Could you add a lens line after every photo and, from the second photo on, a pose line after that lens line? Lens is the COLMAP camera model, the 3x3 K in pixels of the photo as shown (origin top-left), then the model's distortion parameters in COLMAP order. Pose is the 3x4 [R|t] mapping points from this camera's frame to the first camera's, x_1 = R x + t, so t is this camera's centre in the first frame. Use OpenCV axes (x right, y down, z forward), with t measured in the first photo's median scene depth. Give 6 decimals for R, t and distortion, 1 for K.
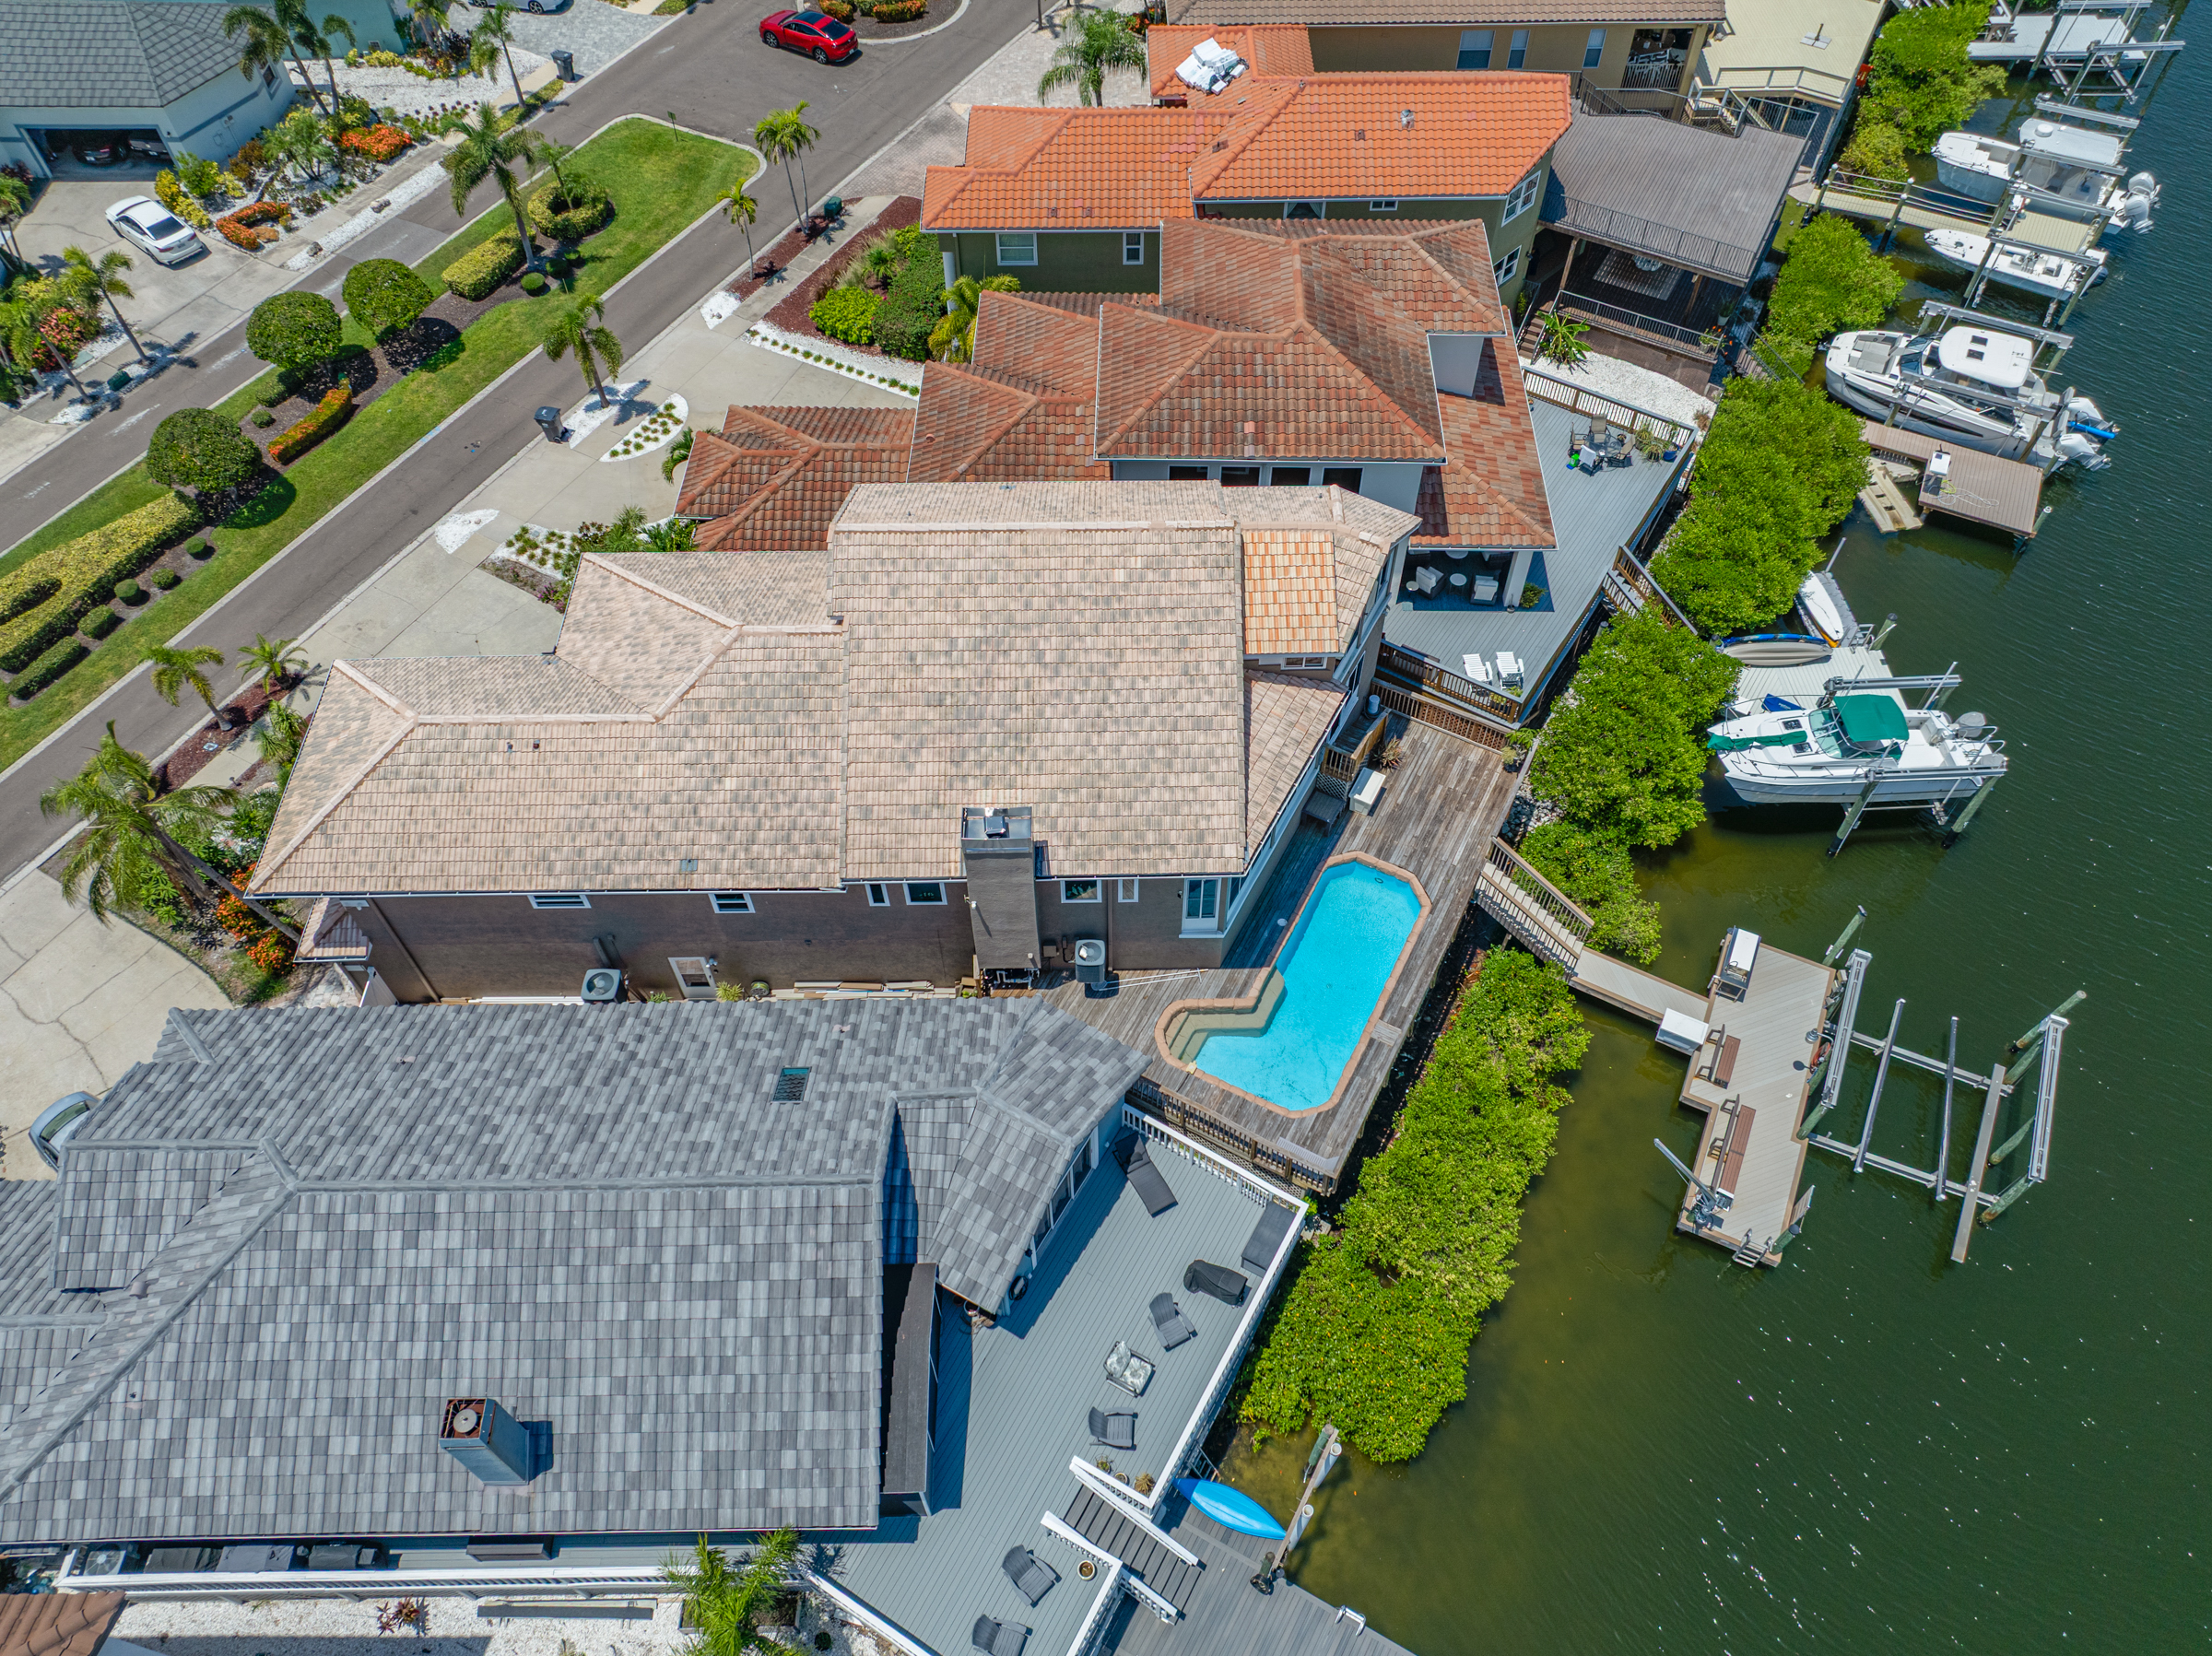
lens RADIAL K [[1562.8, 0, 1103.2], [0, 1562.8, 833.7], [0, 0, 1]] dist [-0.002715, 0.002546]
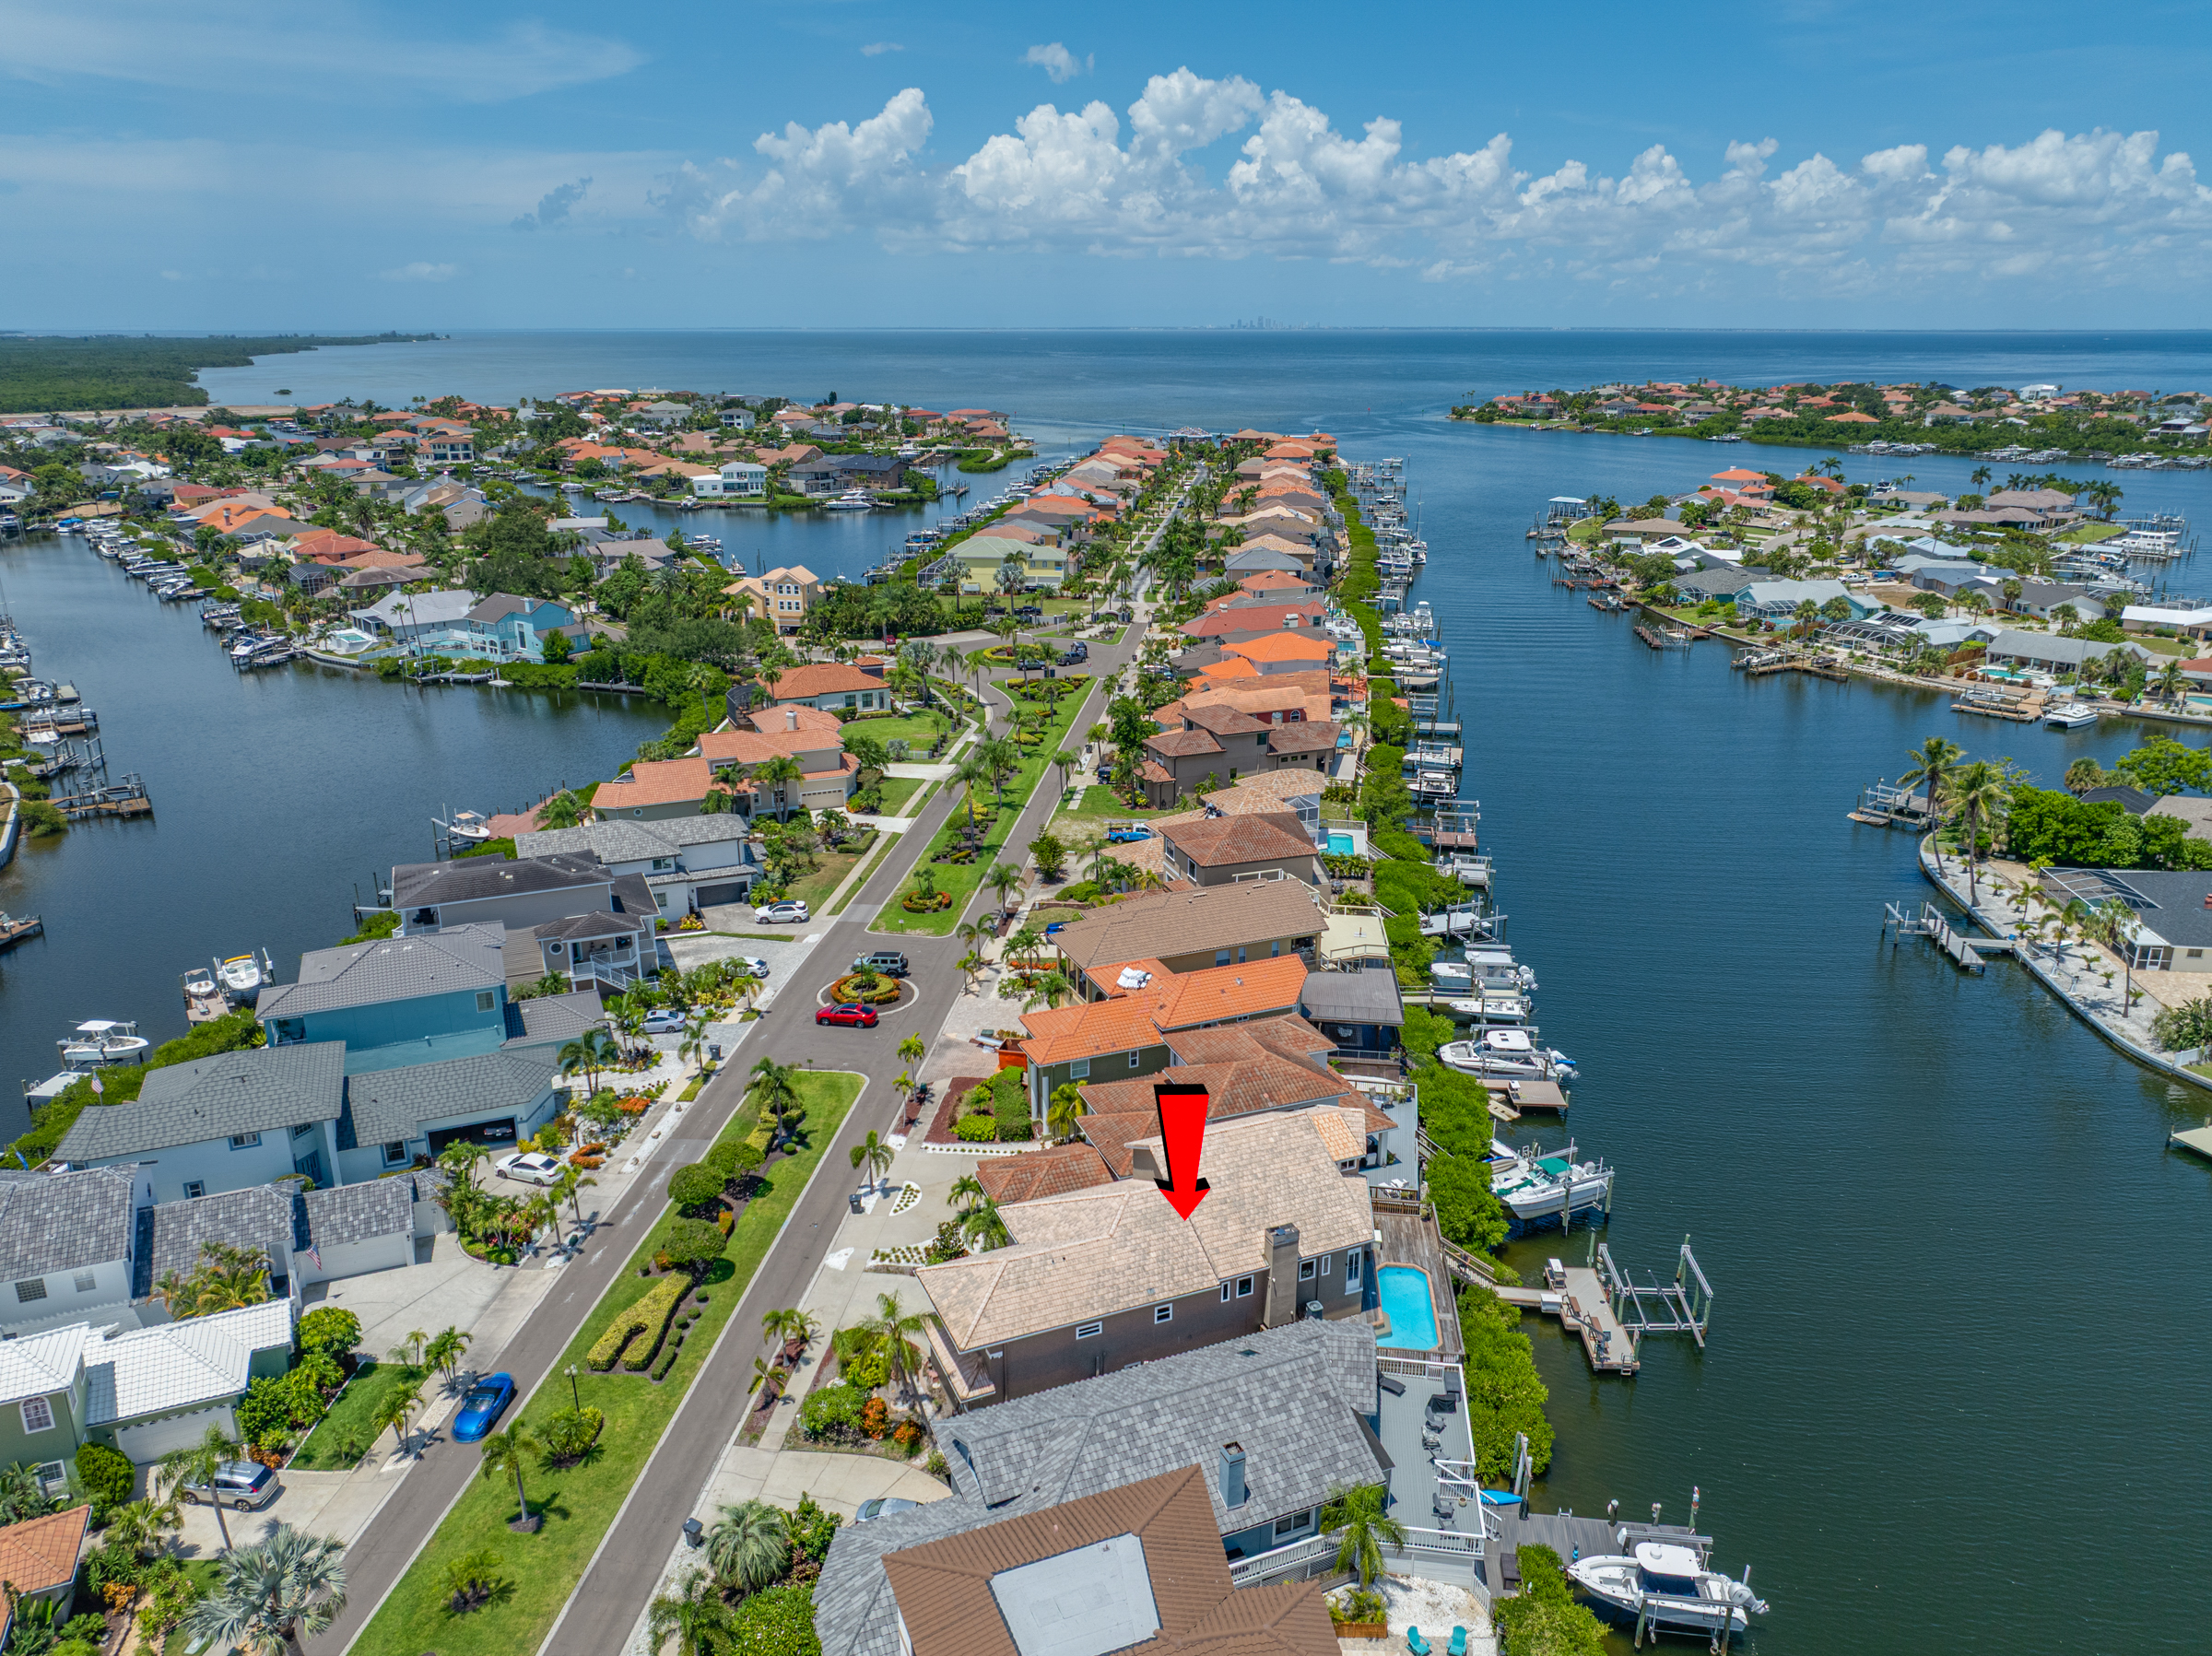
lens RADIAL K [[1562.8, 0, 1110.2], [0, 1562.8, 817.0], [0, 0, 1]] dist [-0.002715, 0.002546]
pose [[0.923157, -0.108599, 0.368765, -0.688351], [0.304369, 0.792441, -0.528580, 0.413606], [-0.234821, 0.600203, 0.764602, -0.684327]]
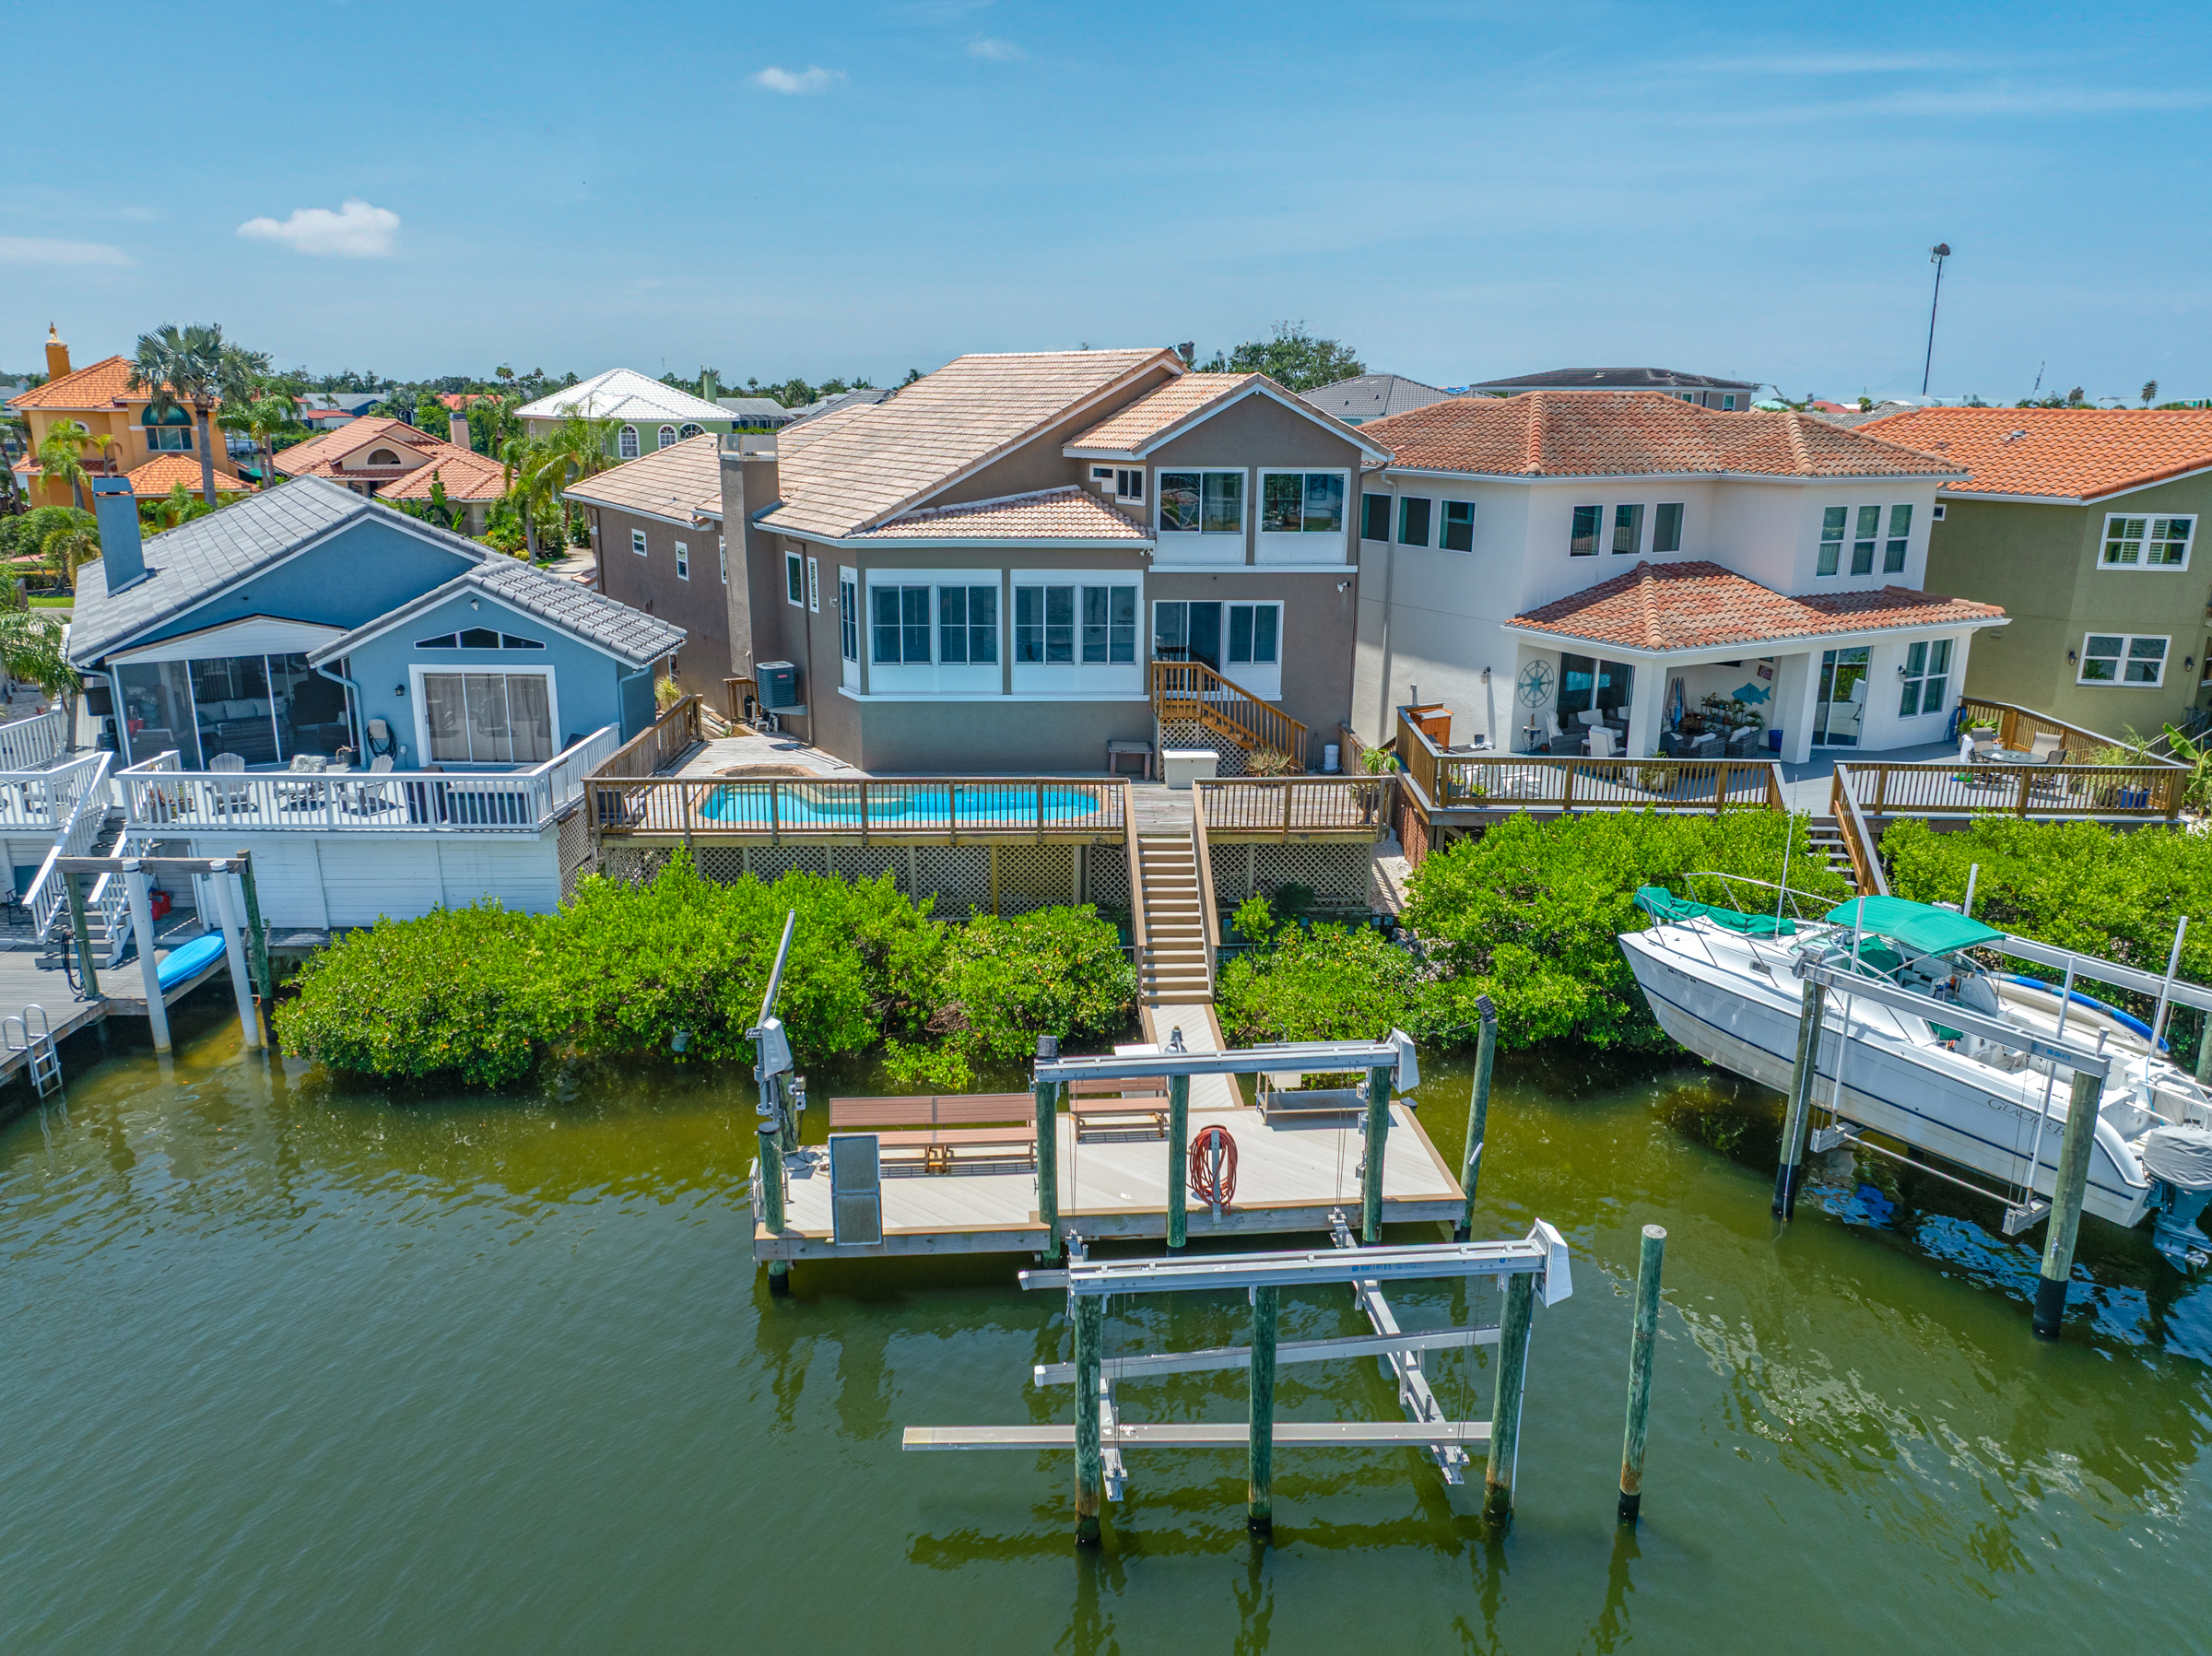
lens RADIAL K [[1562.8, 0, 1117.7], [0, 1562.8, 833.2], [0, 0, 1]] dist [-0.002715, 0.002546]
pose [[0.519379, 0.239657, -0.820250, 0.604105], [-0.690932, 0.682599, -0.238056, 0.154256], [0.502851, 0.690379, 0.520114, 0.484780]]
